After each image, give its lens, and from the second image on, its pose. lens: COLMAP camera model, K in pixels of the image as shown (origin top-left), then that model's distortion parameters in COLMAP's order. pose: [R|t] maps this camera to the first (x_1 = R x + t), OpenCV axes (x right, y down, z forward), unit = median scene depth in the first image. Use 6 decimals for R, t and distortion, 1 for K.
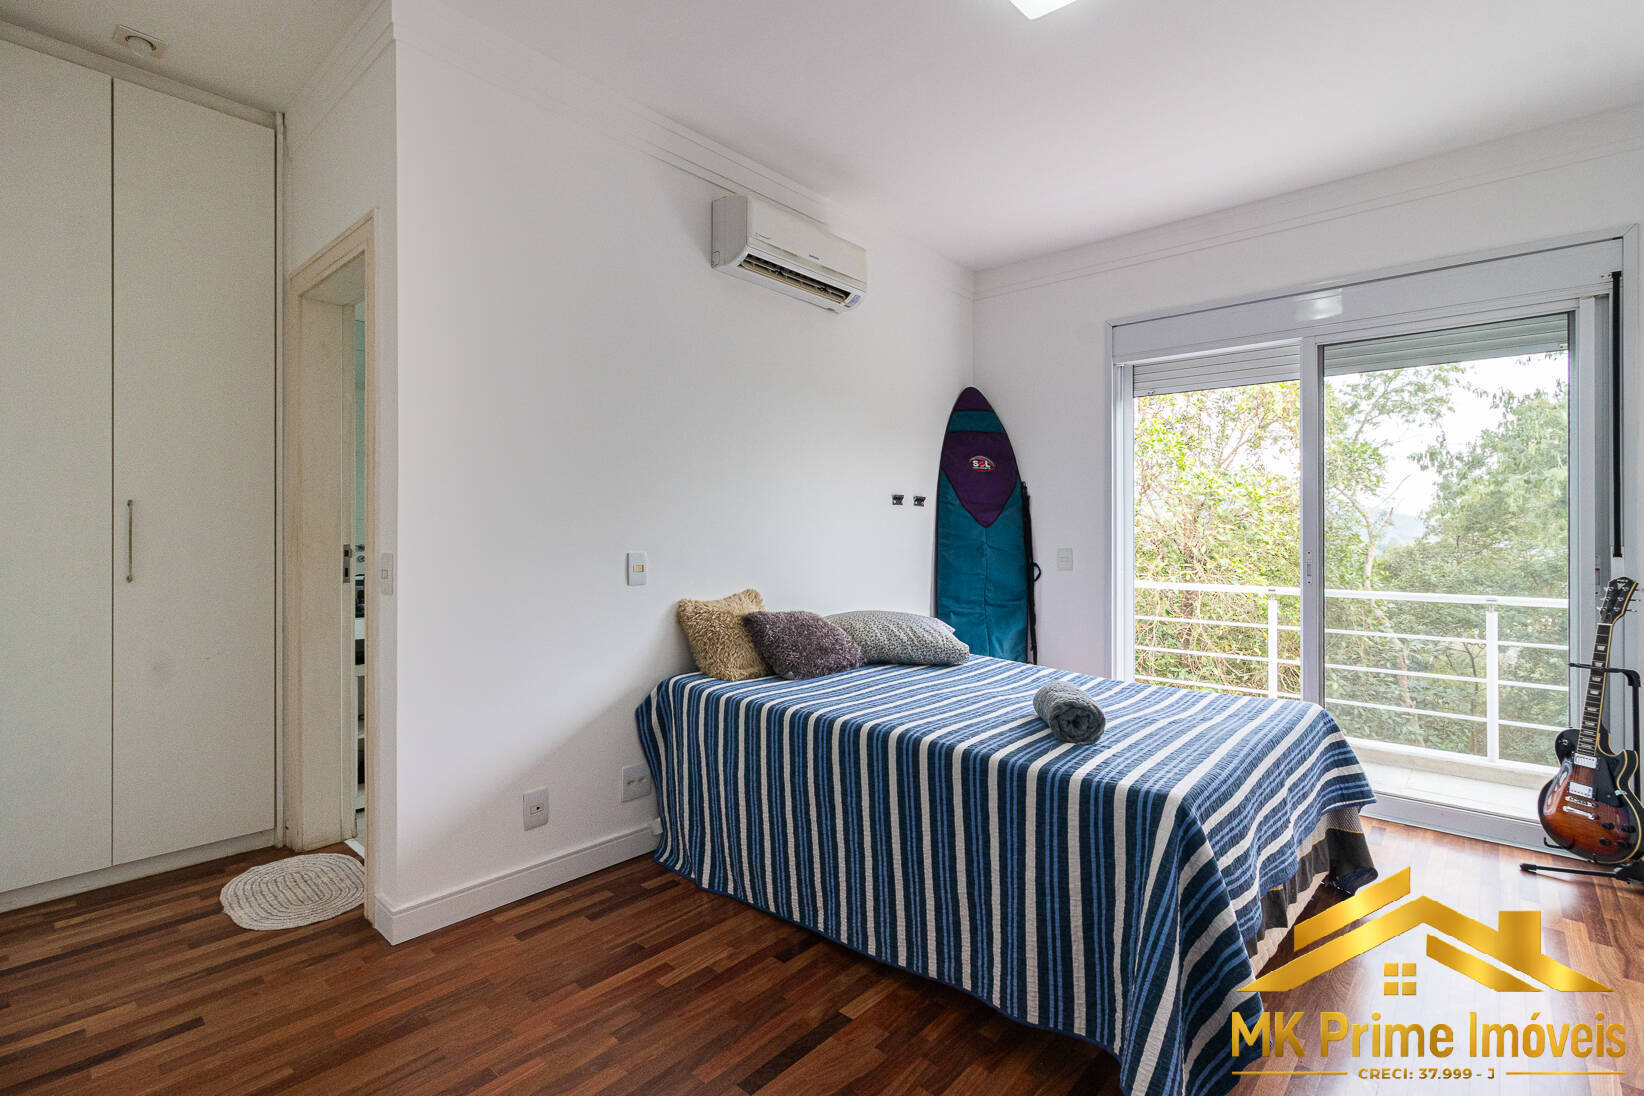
lens RADIAL K [[765.9, 0, 824.3], [0, 765.9, 550.8], [0, 0, 1]] dist [0.001562, 0.001436]
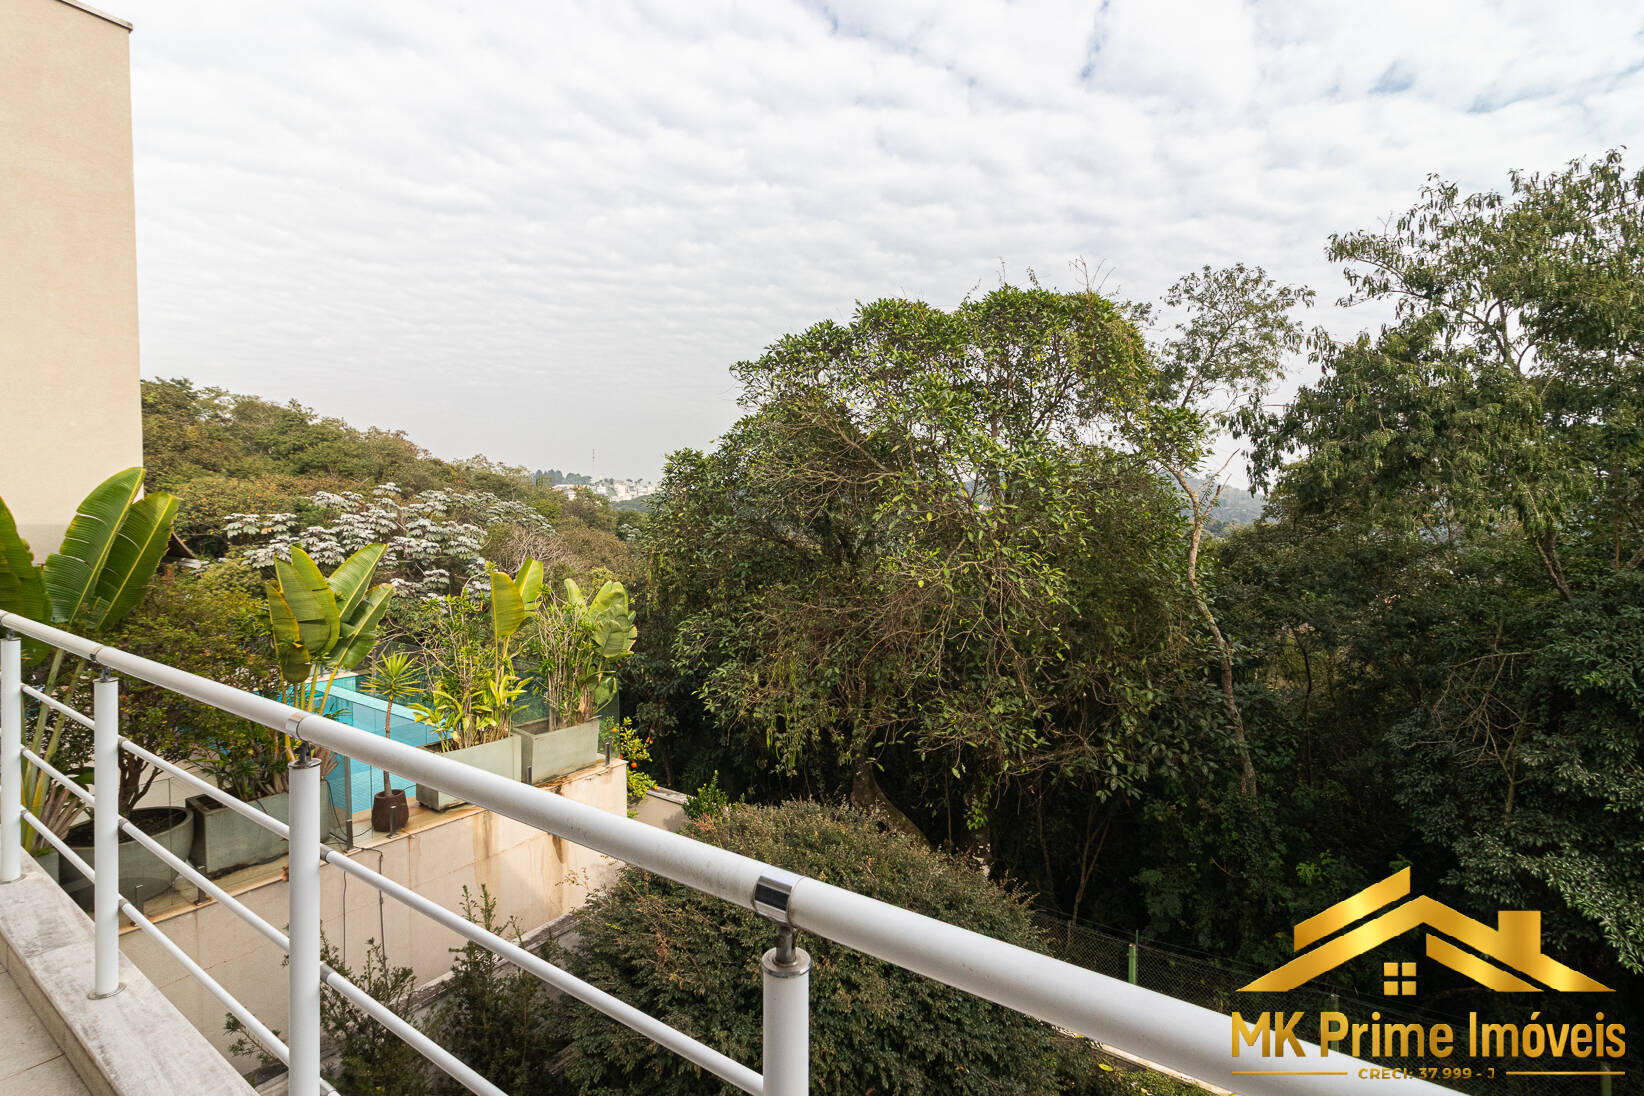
lens RADIAL K [[765.9, 0, 819.0], [0, 765.9, 531.1], [0, 0, 1]] dist [0.001562, 0.001436]
pose [[0.993532, 0.001607, 0.113539, 0.248646], [-0.001705, 0.999998, 0.000765, -0.005538], [-0.113537, -0.000953, 0.993533, 0.240434]]
